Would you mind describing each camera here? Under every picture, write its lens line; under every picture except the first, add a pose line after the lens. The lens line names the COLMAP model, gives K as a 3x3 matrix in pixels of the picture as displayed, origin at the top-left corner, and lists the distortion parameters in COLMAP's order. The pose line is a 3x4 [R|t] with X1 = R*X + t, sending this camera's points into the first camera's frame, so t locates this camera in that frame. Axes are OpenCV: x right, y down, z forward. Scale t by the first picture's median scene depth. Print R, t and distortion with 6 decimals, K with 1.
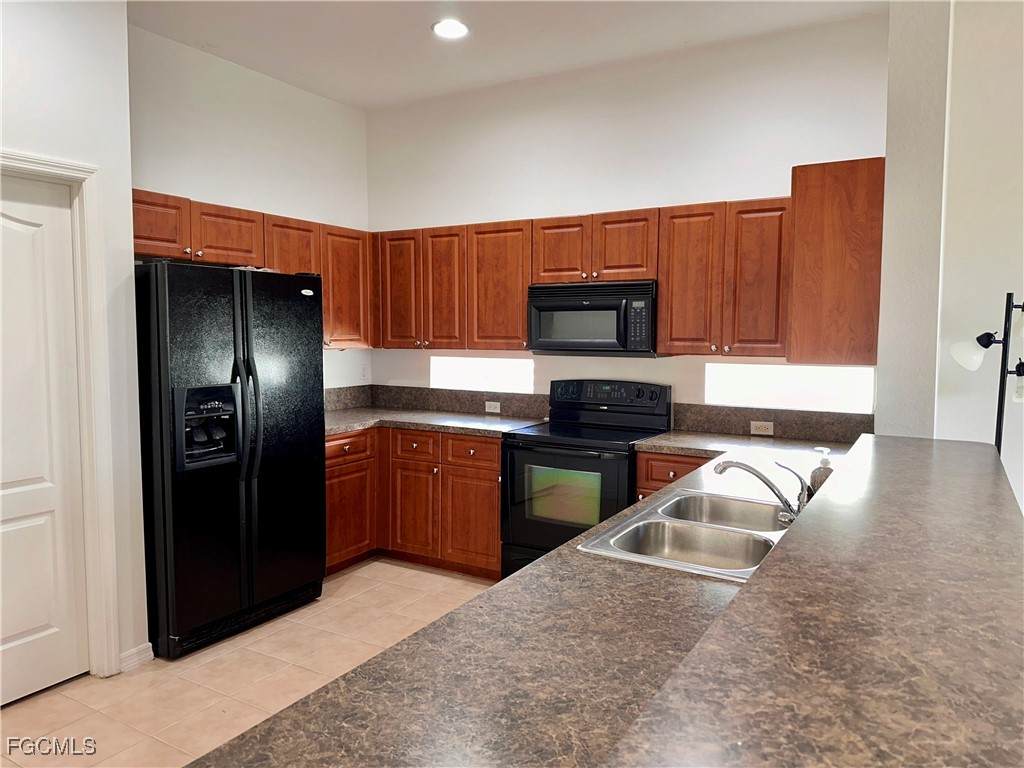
lens RADIAL K [[720.7, 0, 517.3], [0, 720.7, 382.0], [0, 0, 1]] dist [0.136797, -0.190681]
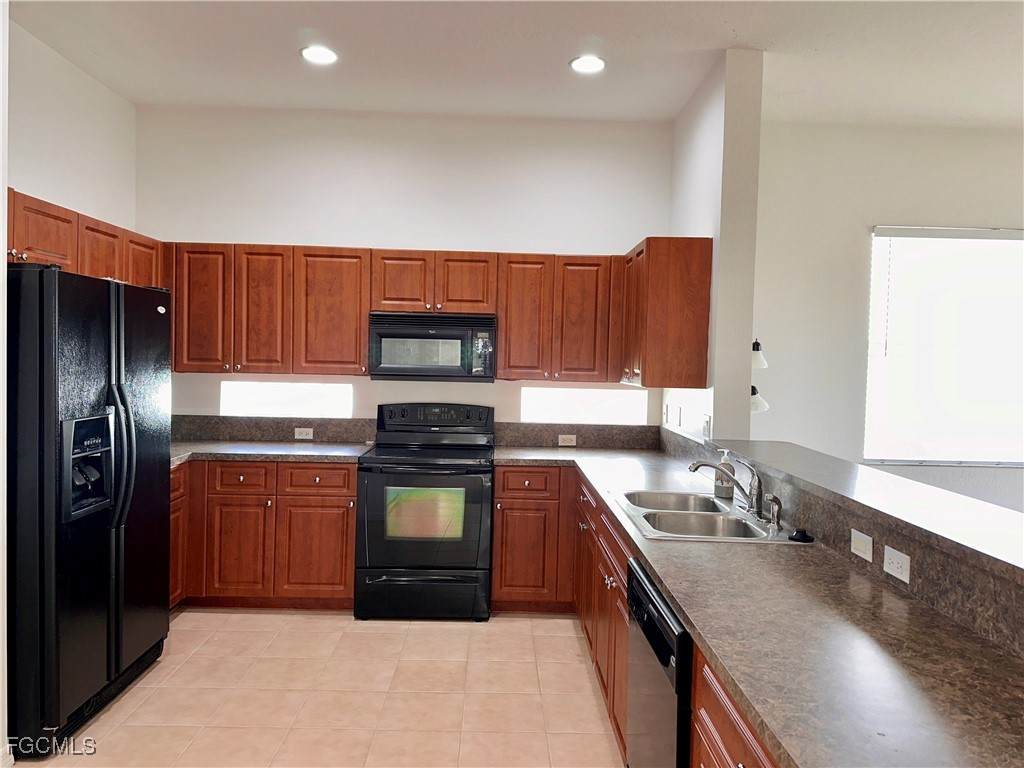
lens RADIAL K [[720.7, 0, 517.3], [0, 720.7, 382.0], [0, 0, 1]] dist [0.136797, -0.190681]
pose [[0.850694, -0.002478, 0.525656, -0.350324], [0.017936, 0.999543, -0.024315, -0.005987], [-0.525356, 0.030113, 0.850350, 0.017924]]
